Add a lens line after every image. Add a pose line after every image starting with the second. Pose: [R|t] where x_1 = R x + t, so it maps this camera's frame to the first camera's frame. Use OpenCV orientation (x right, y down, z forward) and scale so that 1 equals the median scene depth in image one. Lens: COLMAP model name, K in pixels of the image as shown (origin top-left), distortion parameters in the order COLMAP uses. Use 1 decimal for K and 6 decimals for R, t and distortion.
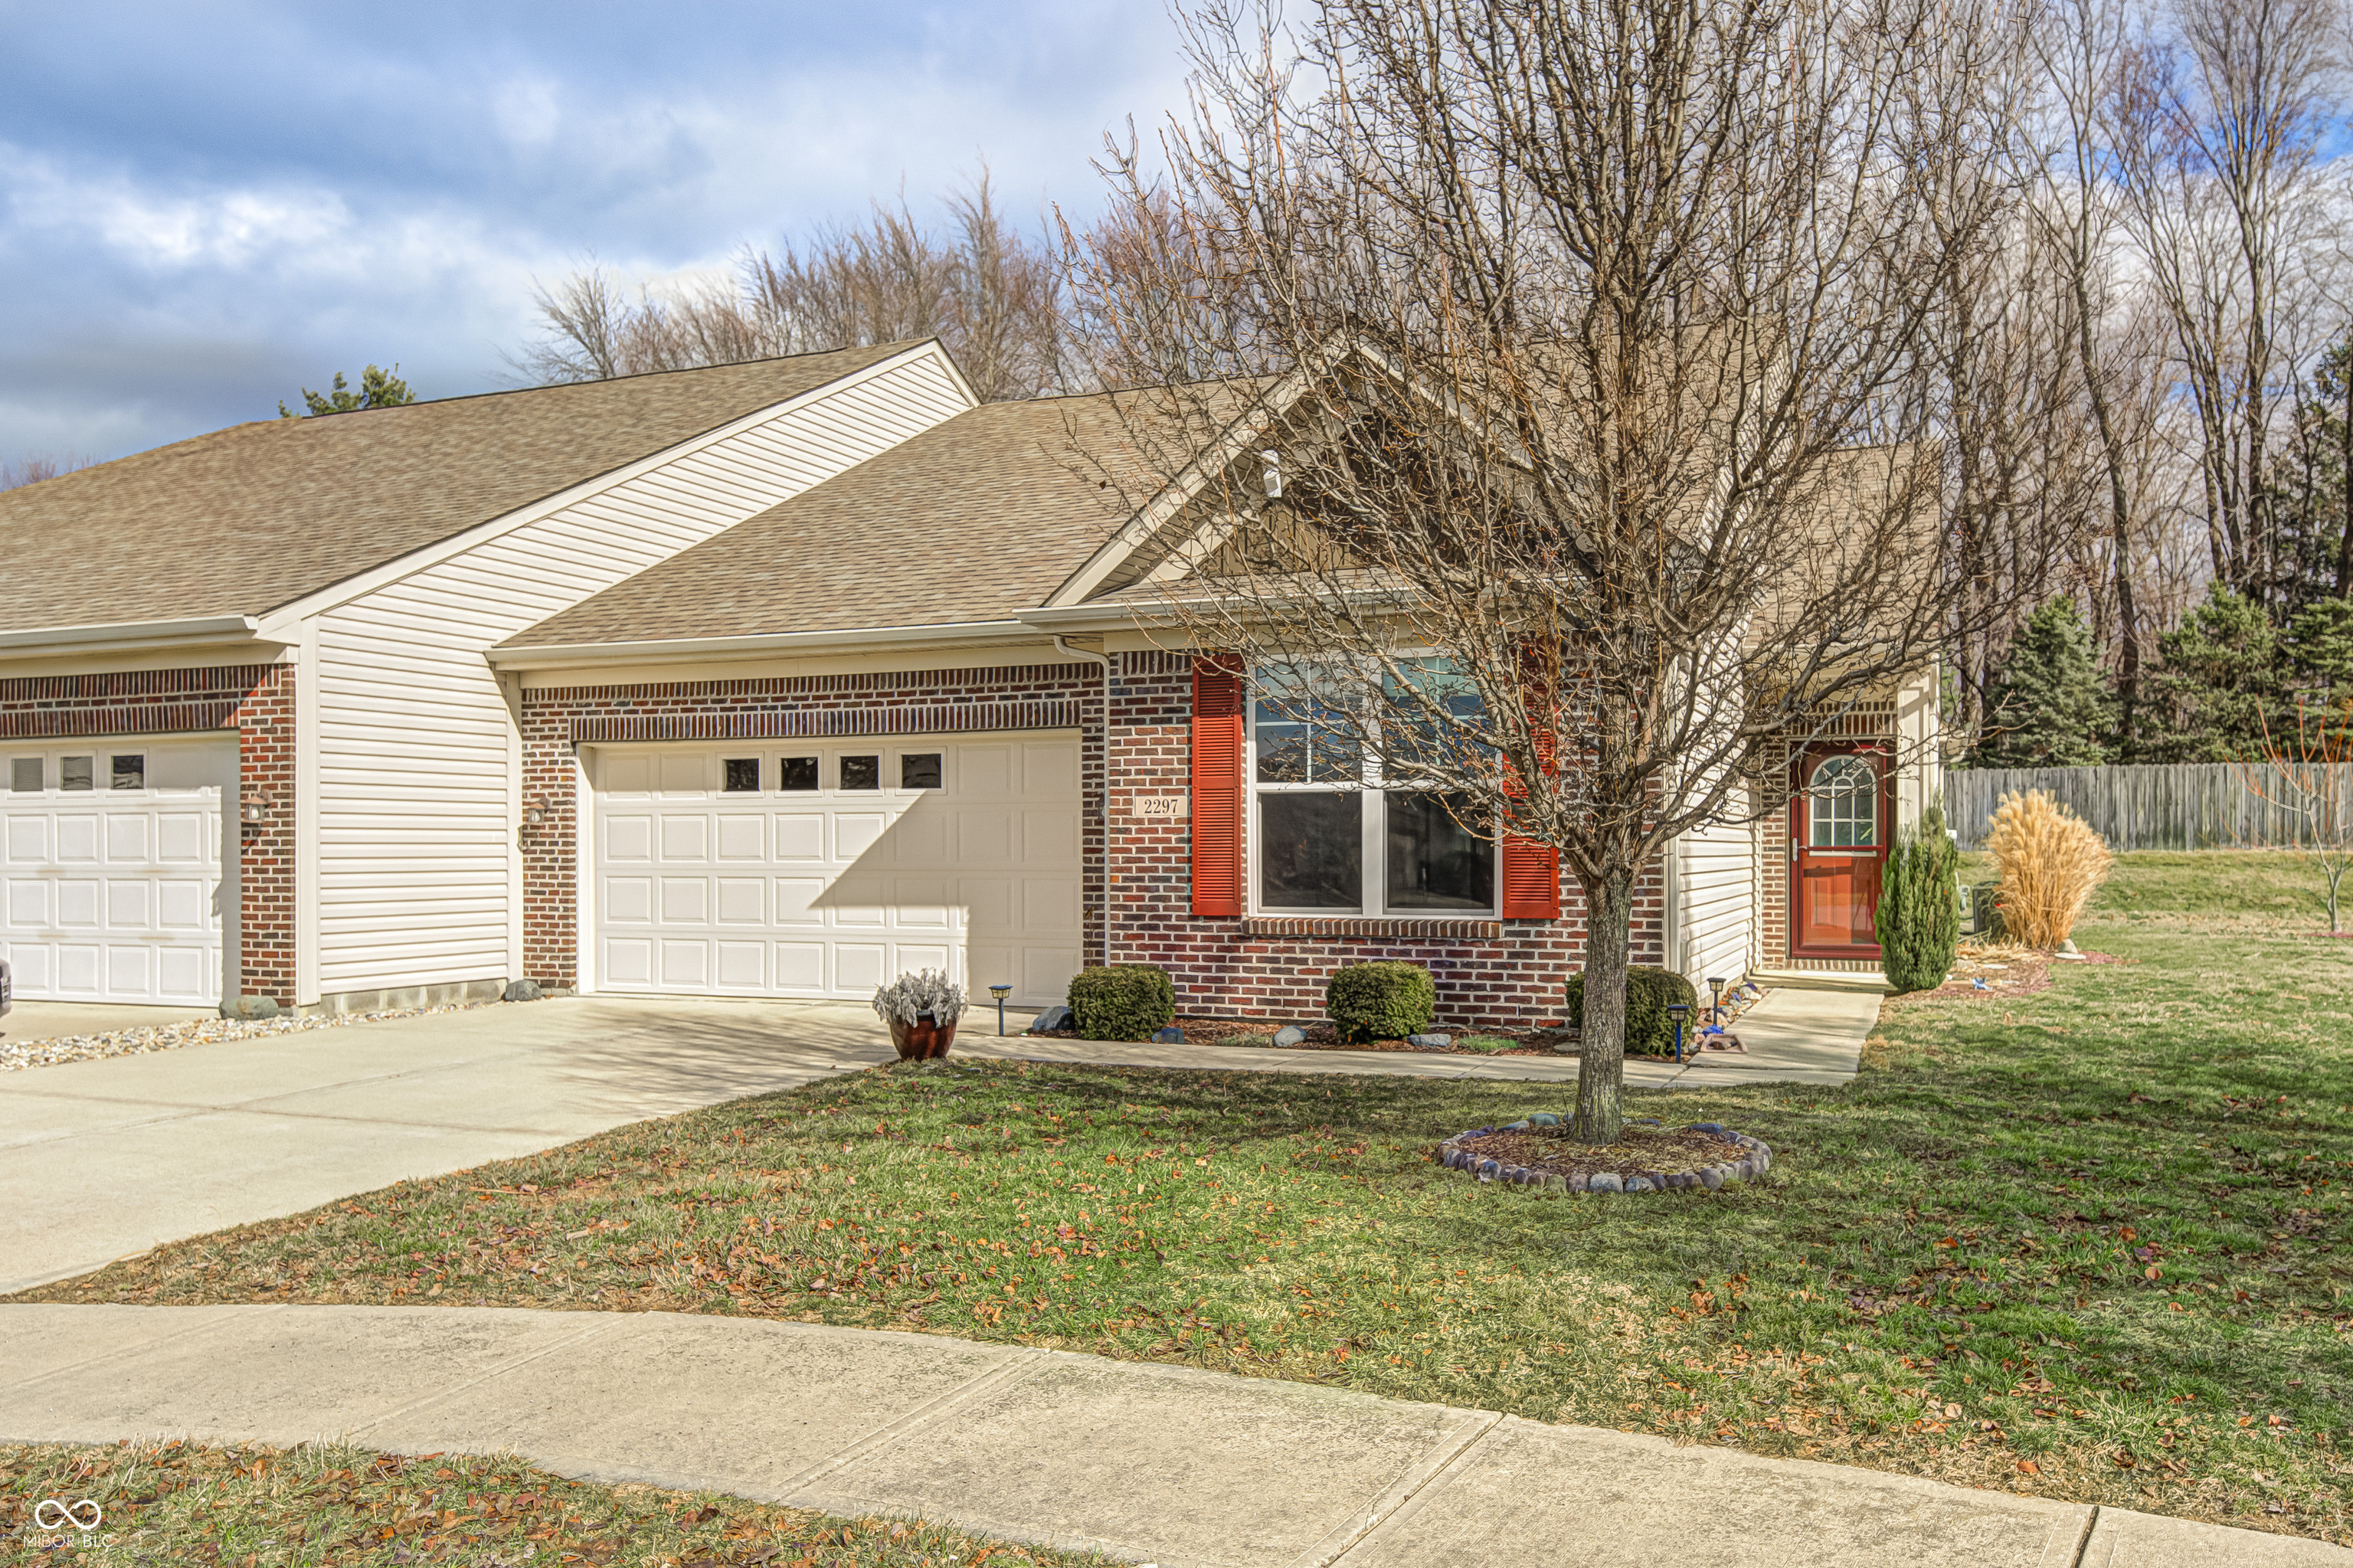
lens RADIAL K [[1674.1, 0, 1178.6], [0, 1674.1, 852.6], [0, 0, 1]] dist [0.031236, 0.000399]
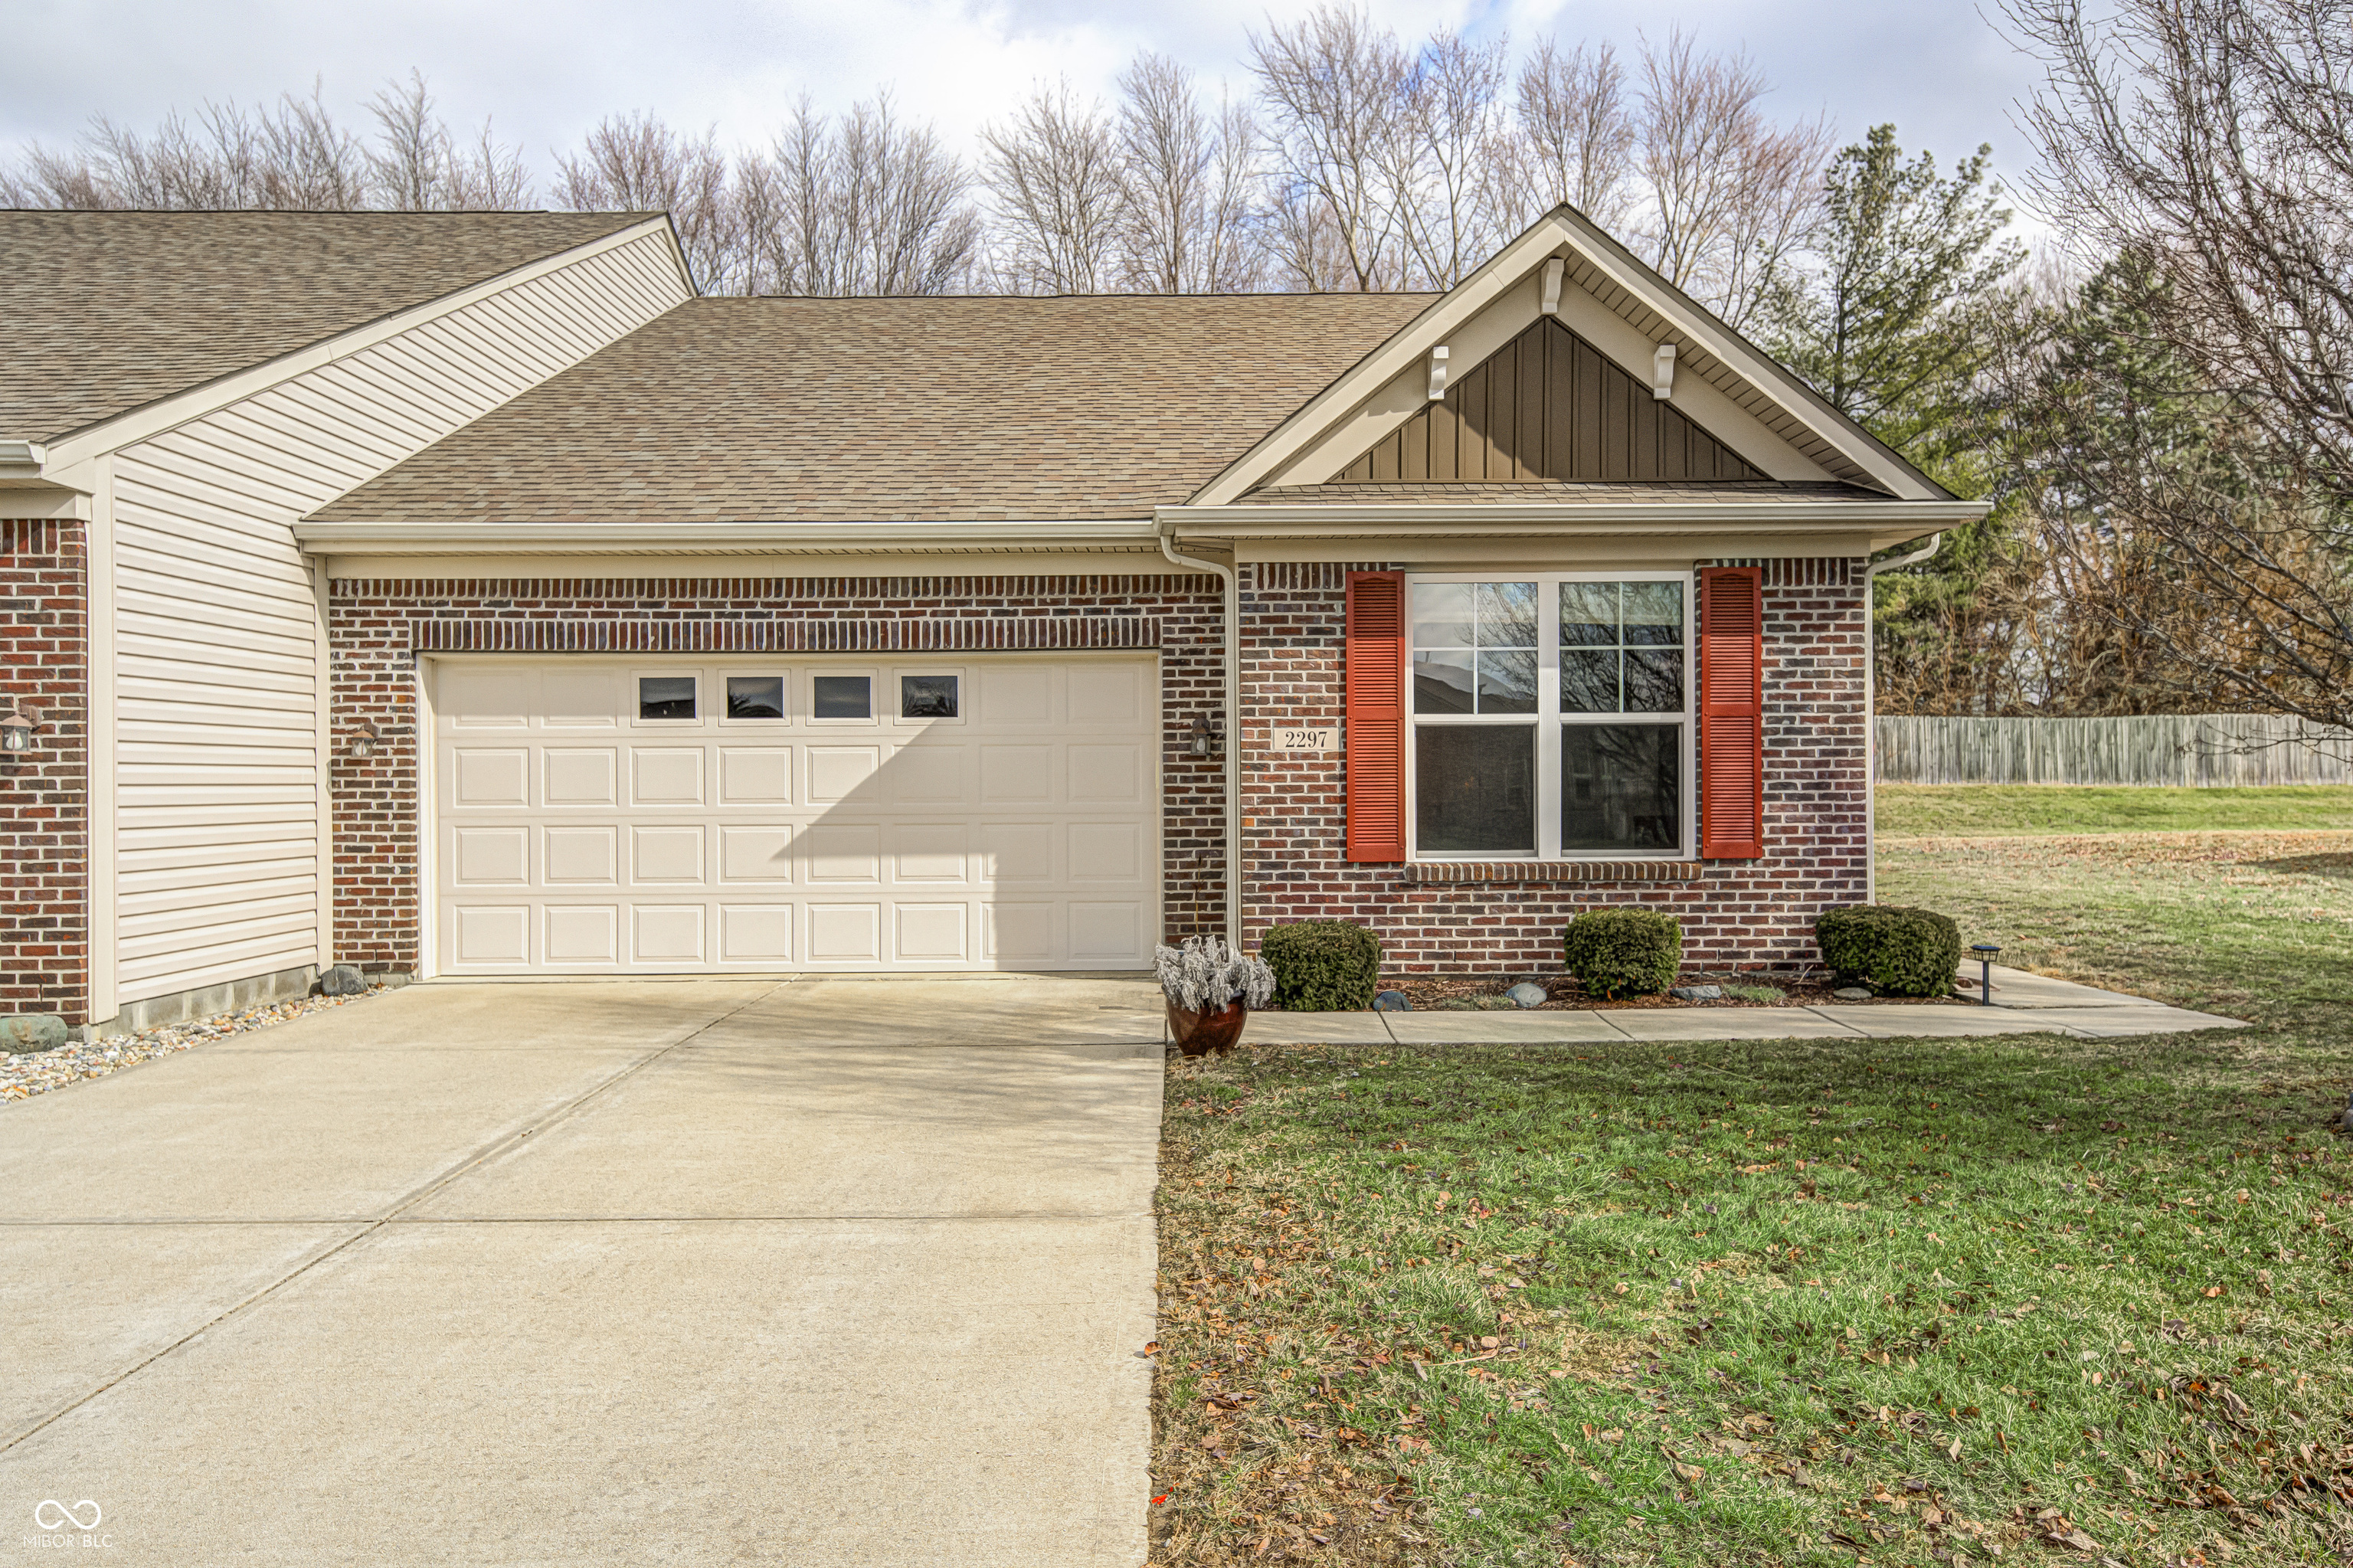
lens RADIAL K [[1520.5, 0, 1170.2], [0, 1520.5, 788.7], [0, 0, 1]] dist [0.028288, -0.000763]
pose [[0.927954, -0.005192, 0.372660, -0.375300], [0.005215, 0.999986, 0.000946, -0.002717], [-0.372659, 0.001066, 0.927968, 0.281010]]
